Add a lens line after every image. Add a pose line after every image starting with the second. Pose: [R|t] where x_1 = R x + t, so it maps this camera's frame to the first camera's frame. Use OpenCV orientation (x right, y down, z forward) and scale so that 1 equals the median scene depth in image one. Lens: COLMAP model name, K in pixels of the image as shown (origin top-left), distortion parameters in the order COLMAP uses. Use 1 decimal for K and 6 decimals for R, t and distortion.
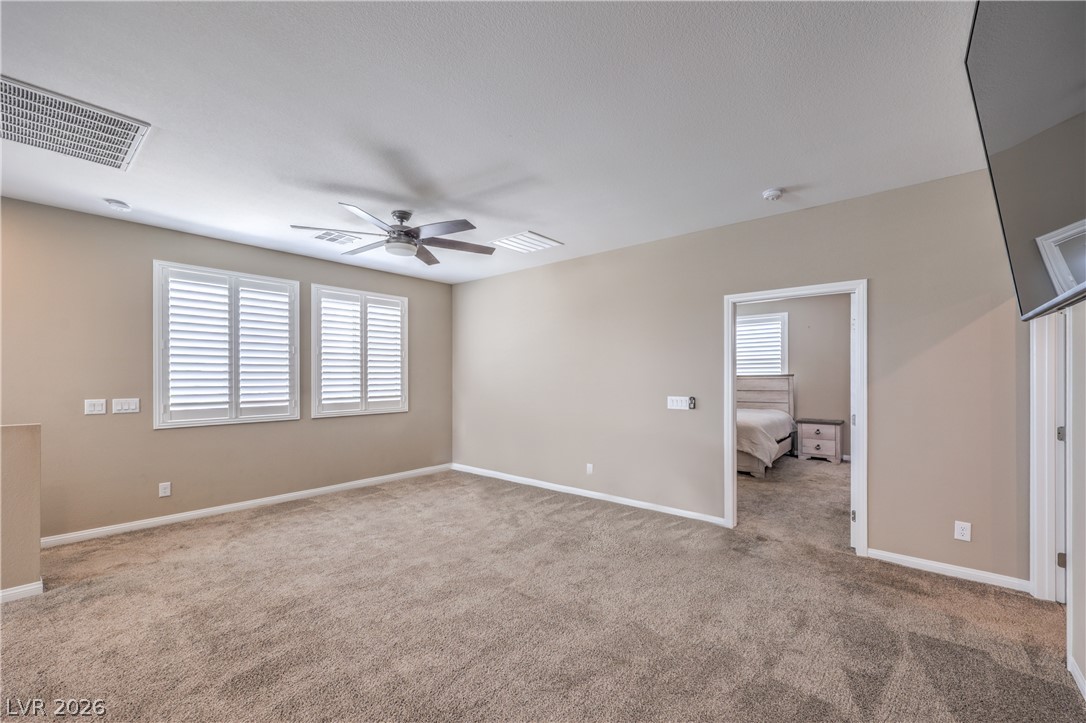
lens RADIAL K [[443.7, 0, 542.6], [0, 443.7, 371.8], [0, 0, 1]] dist [-0.002575, 0.001360]
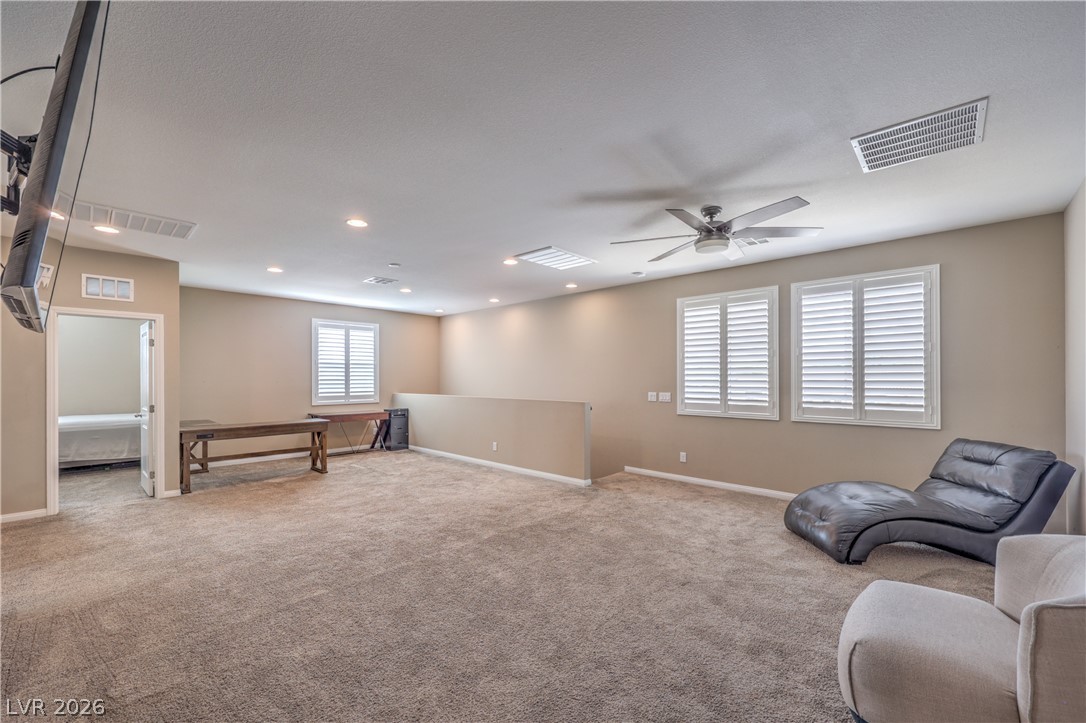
lens RADIAL K [[443.7, 0, 545.5], [0, 443.7, 370.1], [0, 0, 1]] dist [-0.002575, 0.001360]
pose [[-0.045877, -0.017101, -0.998801, 0.671924], [0.010389, 0.999791, -0.017596, 0.005188], [0.998893, -0.011183, -0.045690, 0.695546]]
